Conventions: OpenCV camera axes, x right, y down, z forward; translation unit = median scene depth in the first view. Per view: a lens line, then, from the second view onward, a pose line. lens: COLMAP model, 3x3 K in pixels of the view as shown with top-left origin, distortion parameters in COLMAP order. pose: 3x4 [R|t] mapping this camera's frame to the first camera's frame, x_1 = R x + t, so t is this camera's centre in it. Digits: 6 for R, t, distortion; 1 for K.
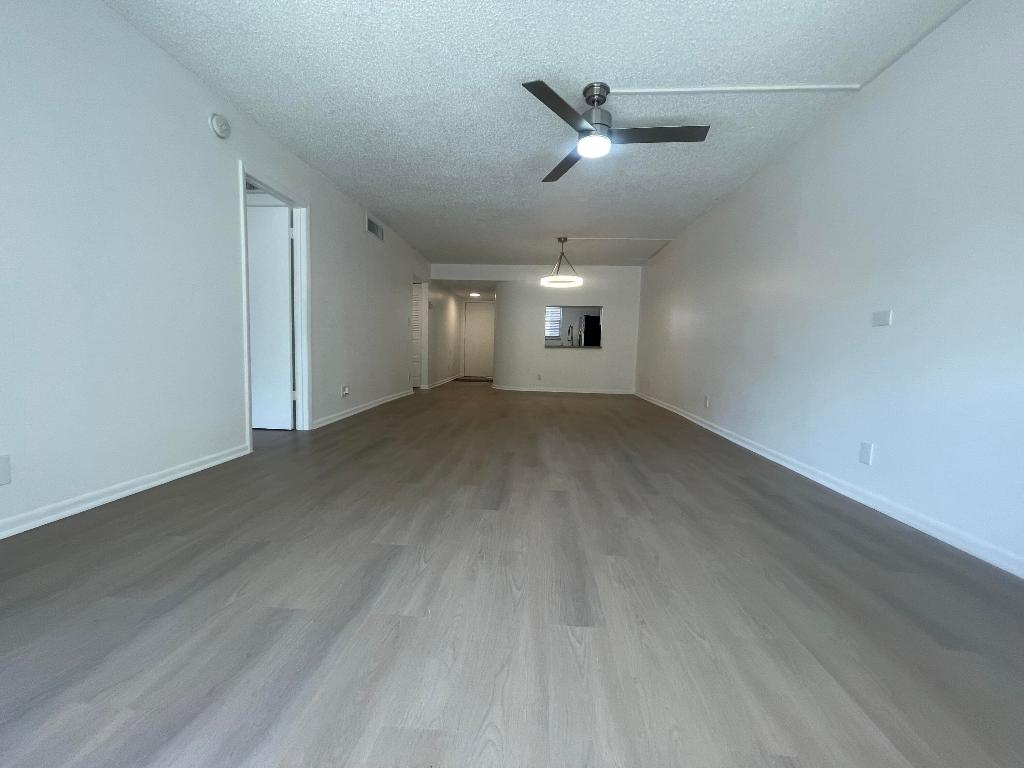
lens RADIAL K [[409.4, 0, 512.0], [0, 409.4, 384.0], [0, 0, 1]] dist [-0.000447, -0.000078]
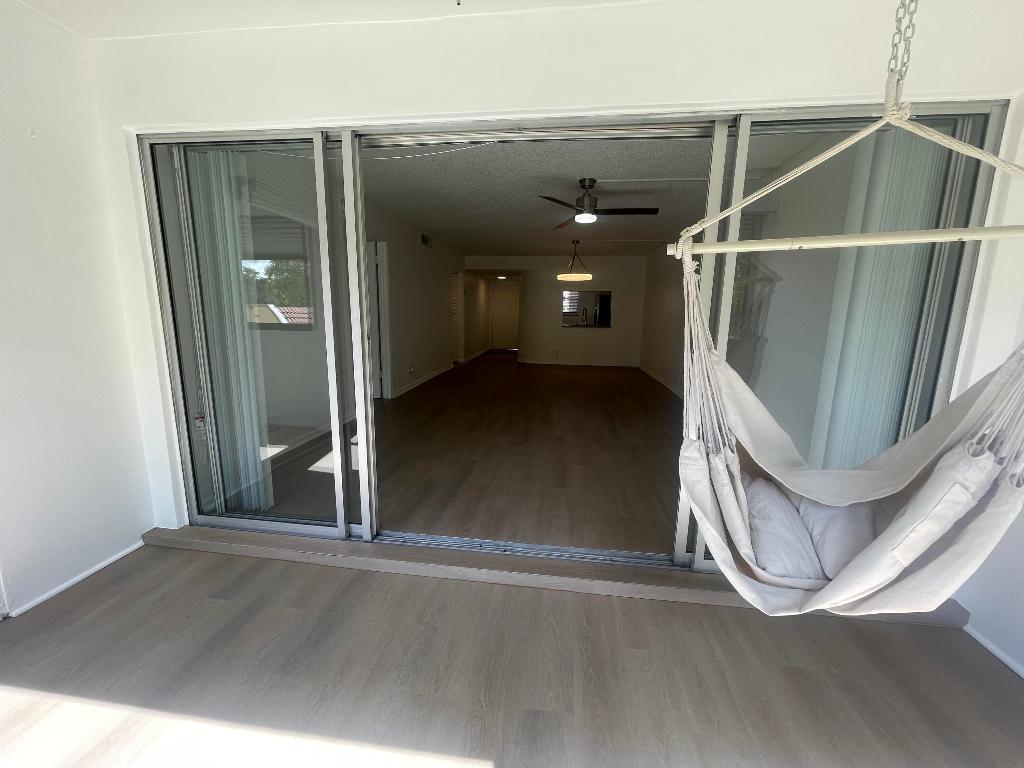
lens RADIAL K [[409.4, 0, 512.0], [0, 409.4, 384.0], [0, 0, 1]] dist [-0.000447, -0.000078]
pose [[0.998390, 0.002794, -0.056647, 0.004664], [0.002345, 0.995897, 0.090468, -0.039226], [0.056667, -0.090455, 0.994287, -0.235784]]
